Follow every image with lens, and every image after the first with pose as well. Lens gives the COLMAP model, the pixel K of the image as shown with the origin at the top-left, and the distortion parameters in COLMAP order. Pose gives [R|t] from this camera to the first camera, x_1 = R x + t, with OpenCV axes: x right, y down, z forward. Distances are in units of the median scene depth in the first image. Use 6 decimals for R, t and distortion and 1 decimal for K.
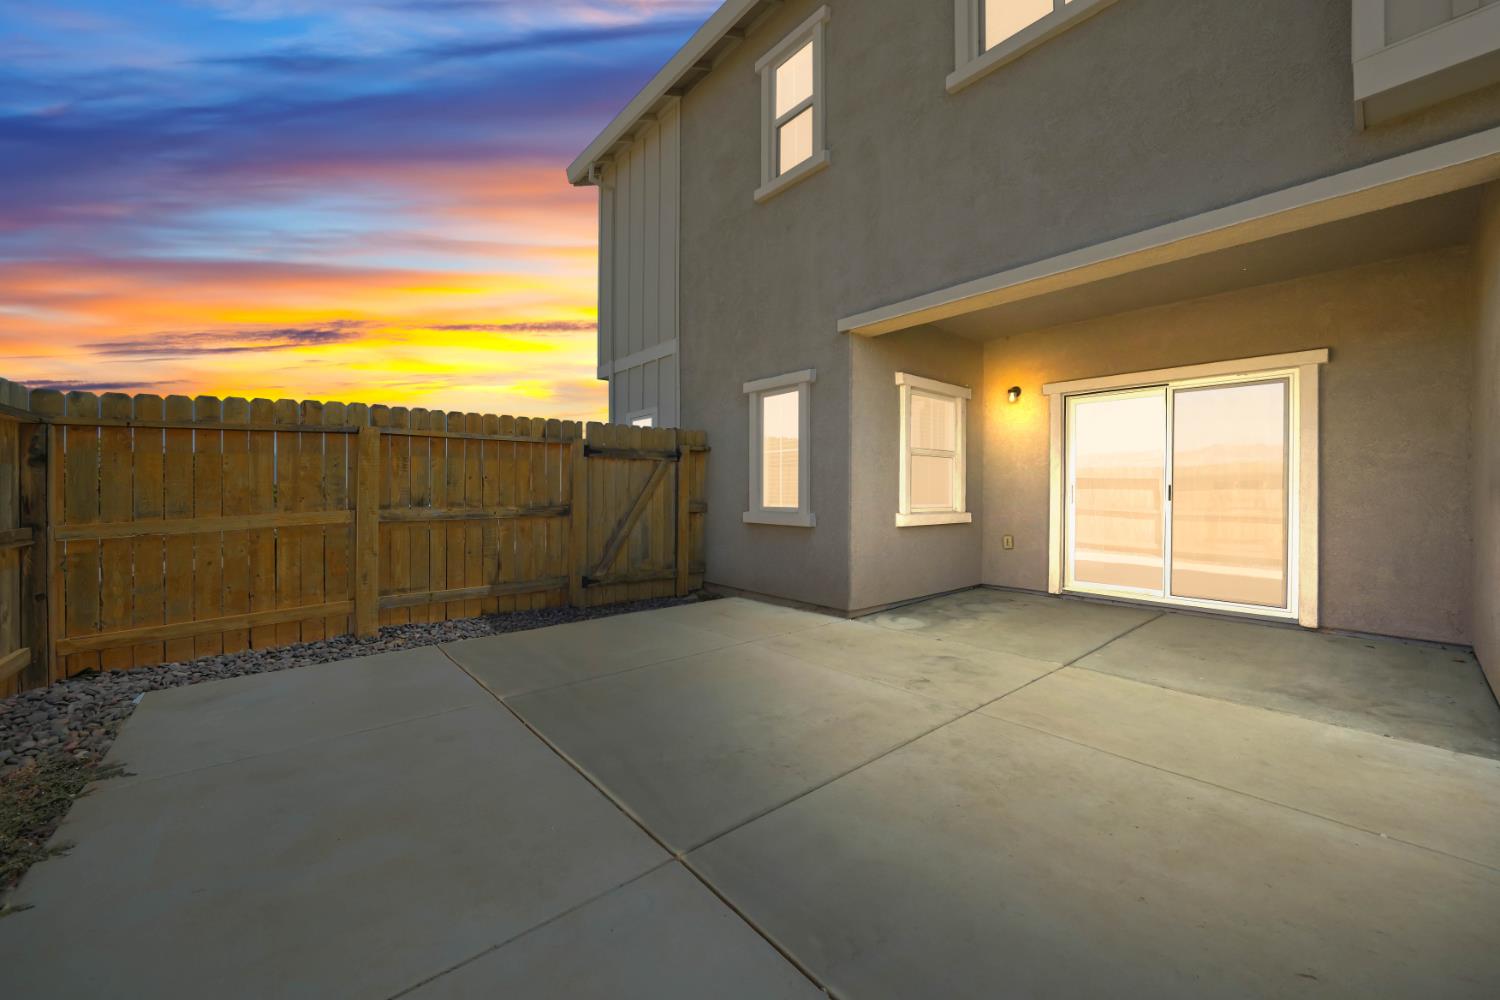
lens RADIAL K [[569.2, 0, 760.5], [0, 569.2, 492.0], [0, 0, 1]] dist [0.000073, 0.000183]
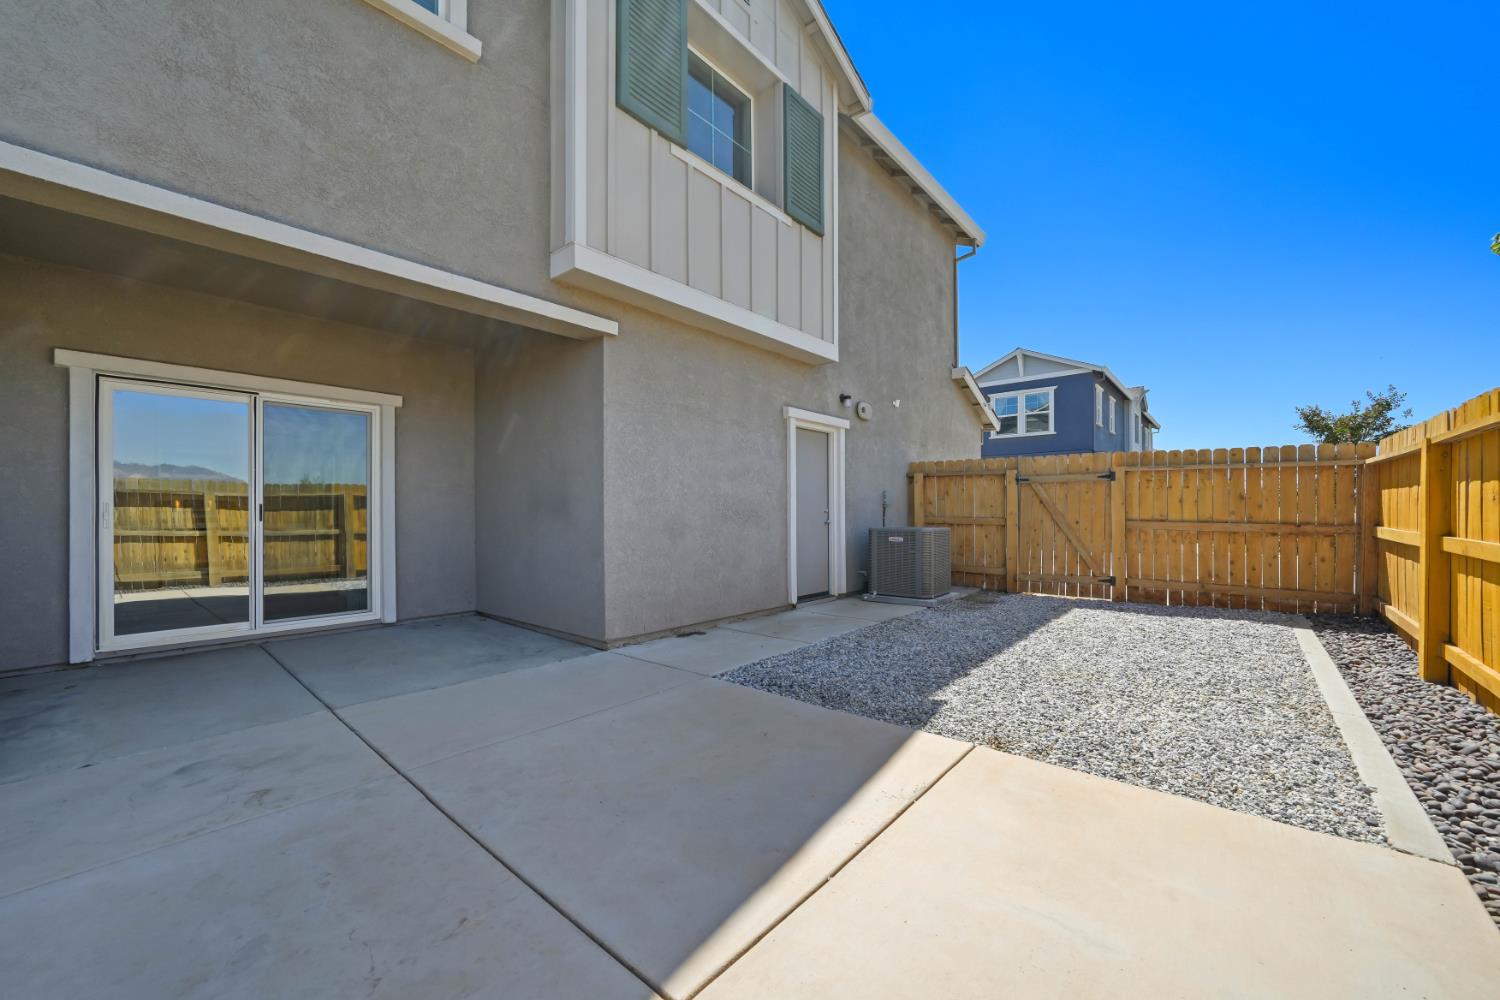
lens RADIAL K [[569.2, 0, 760.6], [0, 569.2, 510.8], [0, 0, 1]] dist [0.000073, 0.000183]
pose [[-0.130560, -0.000105, 0.991440, -0.412996], [0.002441, 0.999997, 0.000427, 0.000666], [-0.991437, 0.002475, -0.130560, 0.459471]]
